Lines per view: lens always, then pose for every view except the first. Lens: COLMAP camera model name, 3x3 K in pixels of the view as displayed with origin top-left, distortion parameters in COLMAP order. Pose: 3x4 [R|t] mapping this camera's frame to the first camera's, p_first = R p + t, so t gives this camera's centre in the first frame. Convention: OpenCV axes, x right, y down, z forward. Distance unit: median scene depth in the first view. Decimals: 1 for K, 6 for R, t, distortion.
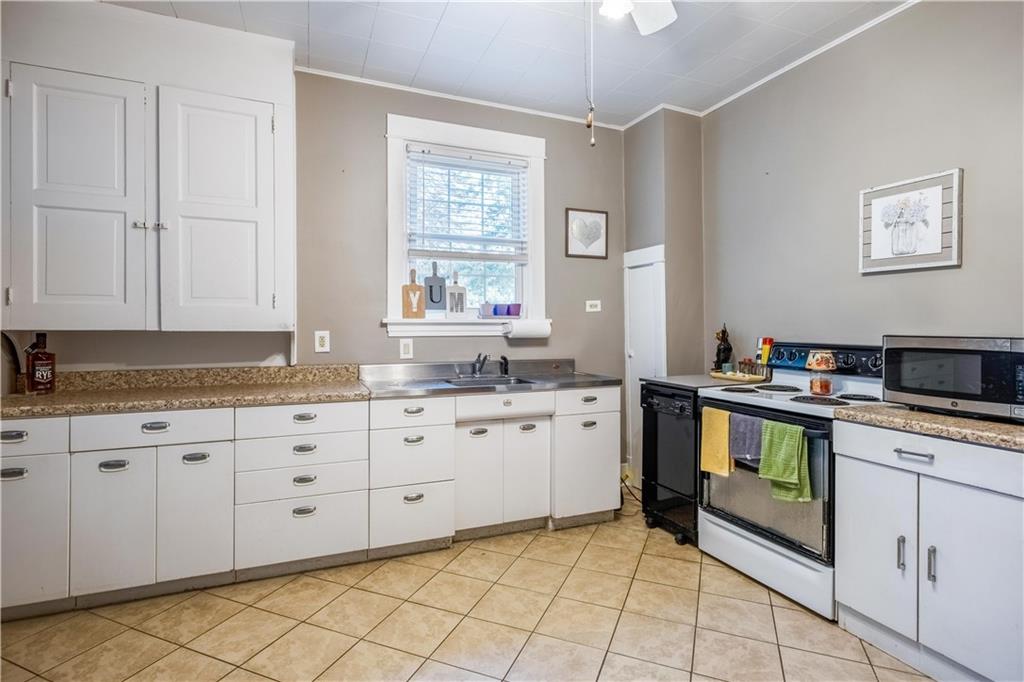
lens RADIAL K [[513.7, 0, 512.1], [0, 513.7, 324.8], [0, 0, 1]] dist [0.000999, 0.000635]
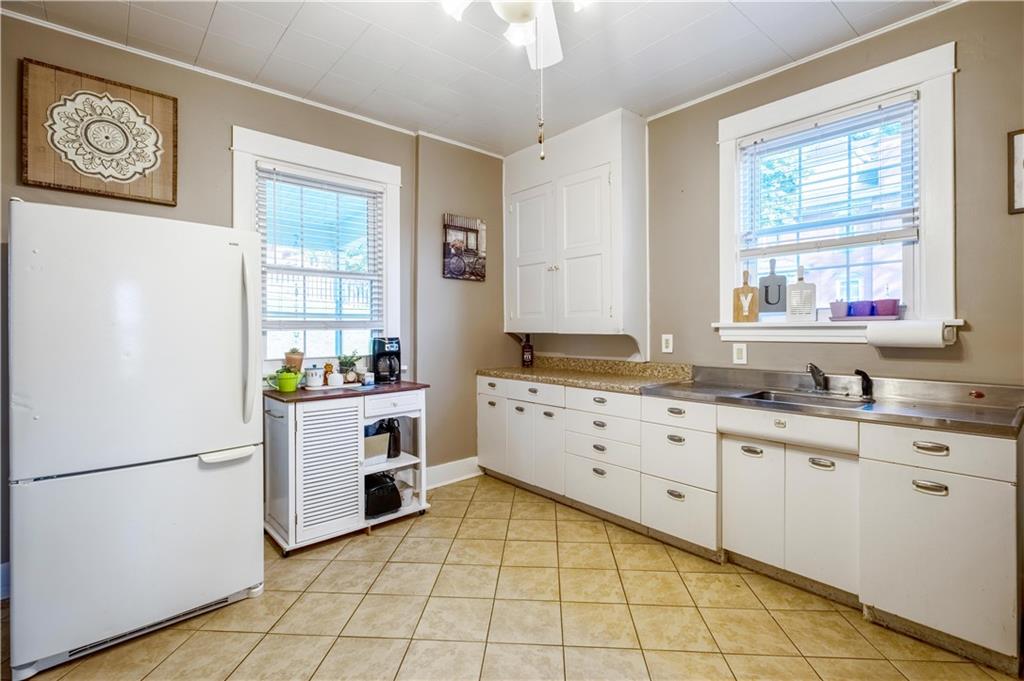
lens RADIAL K [[477.2, 0, 510.6], [0, 477.2, 327.5], [0, 0, 1]] dist [-0.000486, 0.000125]
pose [[0.308484, -0.004732, -0.951218, 0.607428], [0.005018, 0.999982, -0.003347, -0.002326], [0.951216, -0.003741, 0.308502, 0.366086]]
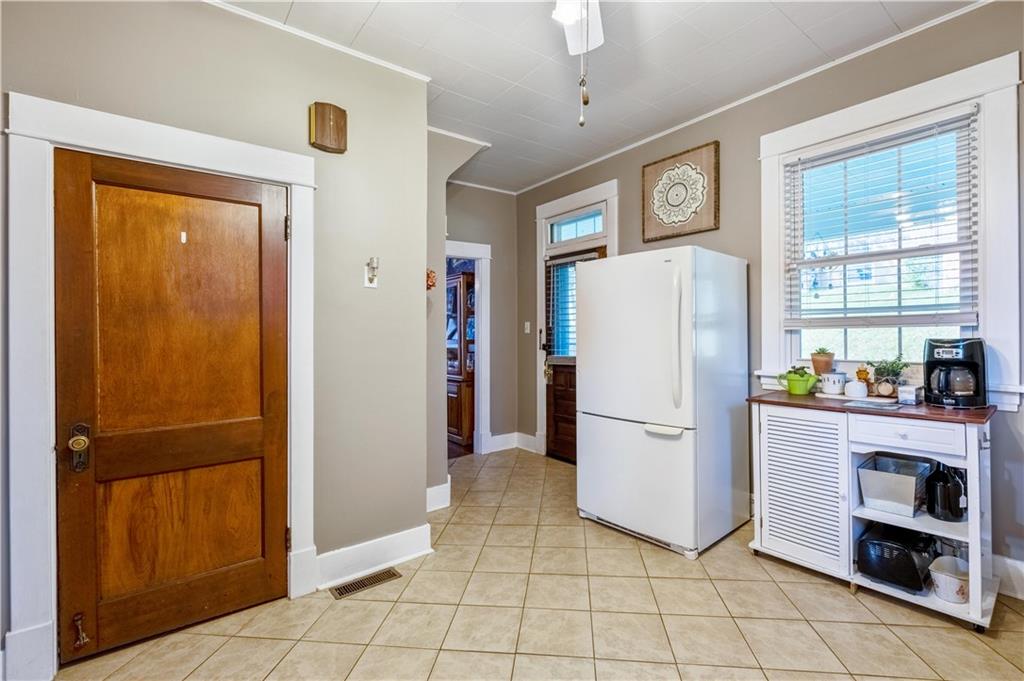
lens RADIAL K [[453.3, 0, 509.1], [0, 453.3, 330.5], [0, 0, 1]] dist [-0.003331, -0.000065]
pose [[-0.967323, 0.014679, -0.253122, 0.271415], [0.016616, 0.999847, -0.005516, -0.003911], [0.253003, -0.009542, -0.967419, 0.977431]]
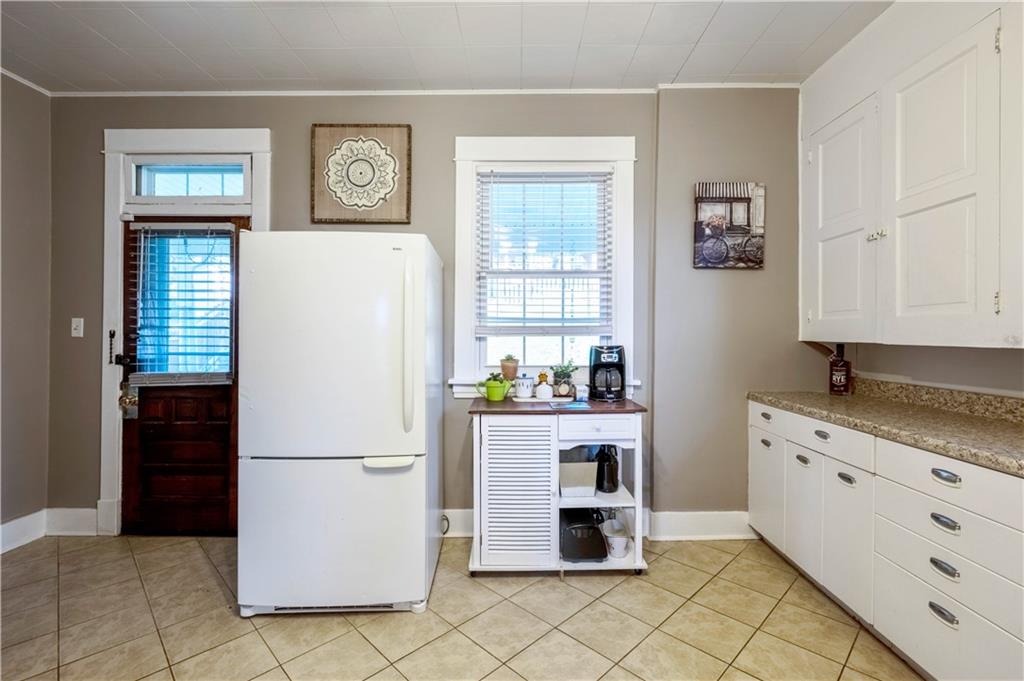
lens RADIAL K [[464.1, 0, 512.4], [0, 464.1, 337.2], [0, 0, 1]] dist [0.001807, 0.000385]
pose [[-0.399224, 0.003847, -0.916845, 0.339016], [0.001124, 0.999992, 0.003707, -0.004250], [0.916853, 0.000450, -0.399225, 0.644512]]
